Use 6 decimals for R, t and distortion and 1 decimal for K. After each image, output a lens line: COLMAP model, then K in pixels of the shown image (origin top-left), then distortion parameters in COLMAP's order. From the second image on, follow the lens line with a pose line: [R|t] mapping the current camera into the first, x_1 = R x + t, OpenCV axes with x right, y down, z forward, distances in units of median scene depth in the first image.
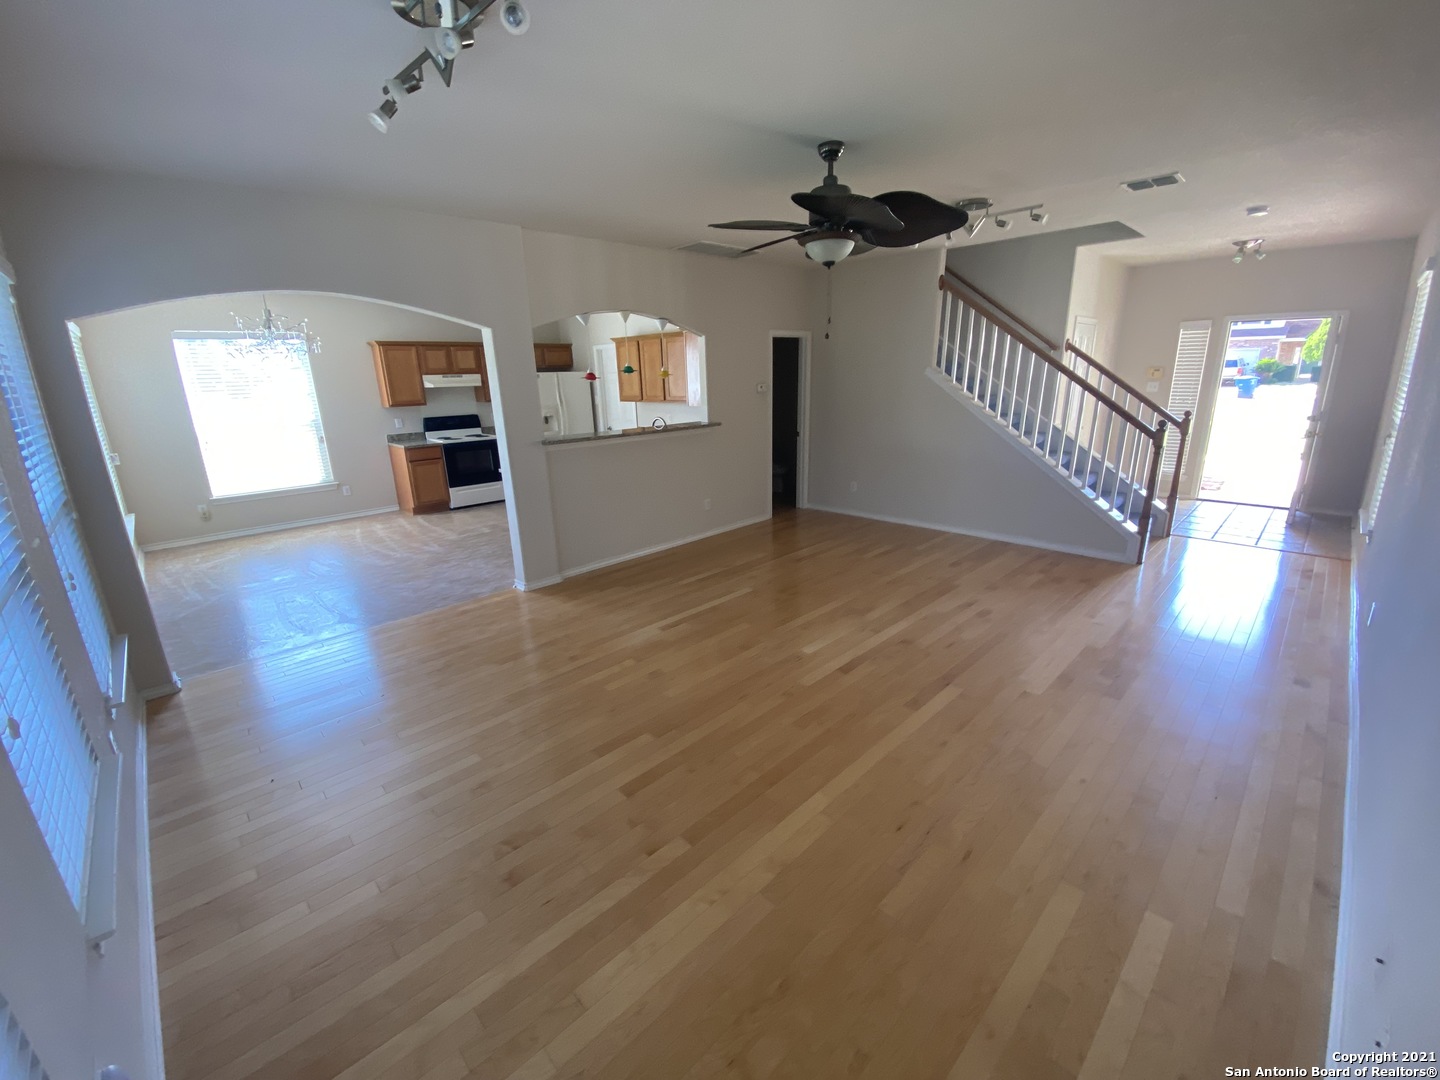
lens RADIAL K [[585.0, 0, 713.0], [0, 585.0, 536.6], [0, 0, 1]] dist [0.031647, -0.023866]
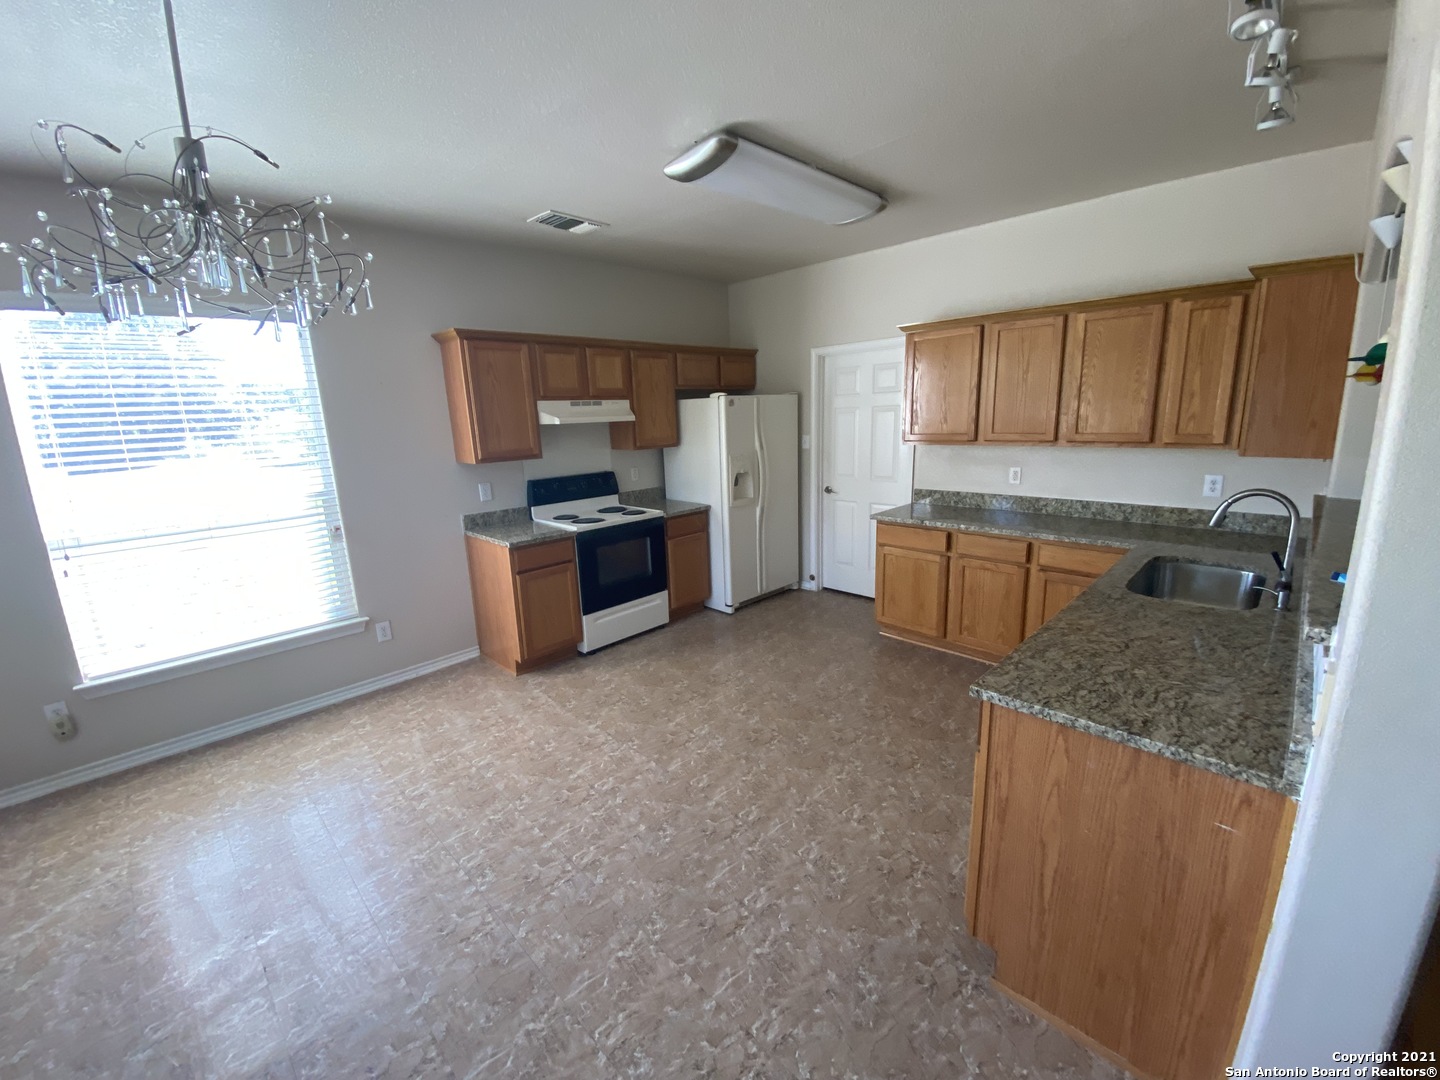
lens RADIAL K [[594.5, 0, 720.0], [0, 594.5, 540.0], [0, 0, 1]] dist [0.069050, -0.041372]
pose [[0.999770, -0.015672, 0.014609, -0.337817], [0.016482, 0.998234, -0.057073, -0.118501], [-0.013688, 0.057301, 0.998263, 0.475031]]
